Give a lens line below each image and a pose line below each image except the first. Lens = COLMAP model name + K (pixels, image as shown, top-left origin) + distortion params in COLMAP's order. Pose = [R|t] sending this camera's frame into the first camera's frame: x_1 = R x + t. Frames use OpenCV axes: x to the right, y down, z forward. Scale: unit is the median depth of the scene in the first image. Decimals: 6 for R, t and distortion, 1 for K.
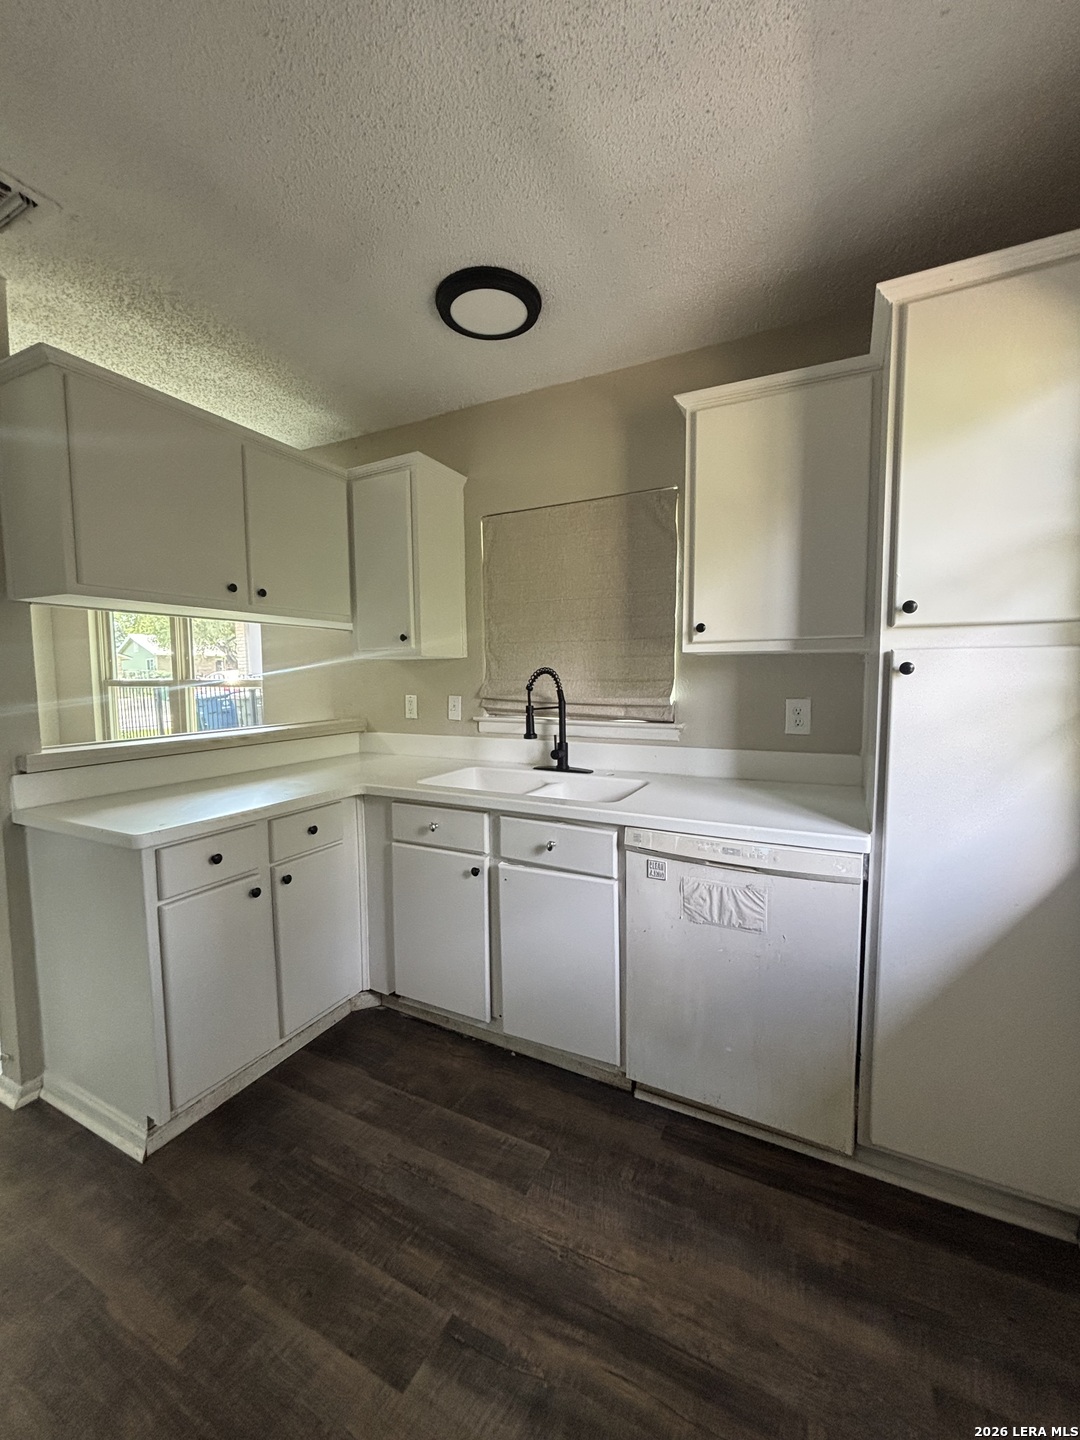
lens RADIAL K [[575.7, 0, 547.4], [0, 575.7, 723.2], [0, 0, 1]] dist [-0.003438, 0.000043]
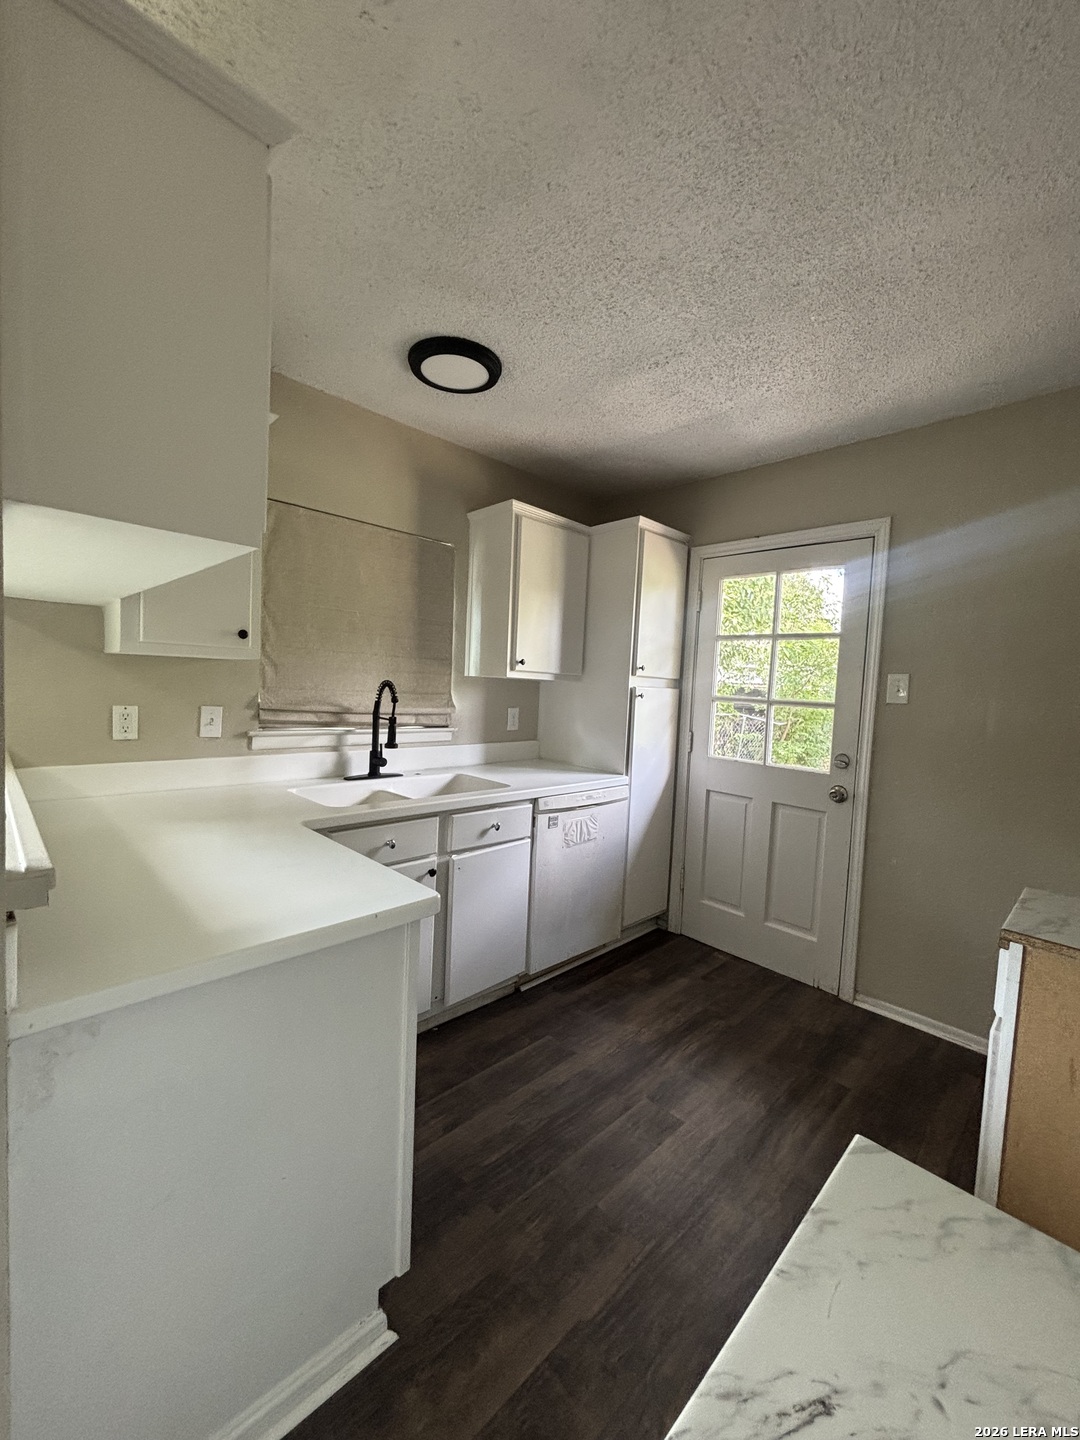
lens RADIAL K [[575.7, 0, 549.3], [0, 575.7, 718.2], [0, 0, 1]] dist [-0.003438, 0.000043]
pose [[0.309559, -0.030979, 0.950375, -1.202067], [0.033472, 0.999205, 0.021668, -0.052065], [-0.950291, 0.025104, 0.310350, 0.500563]]
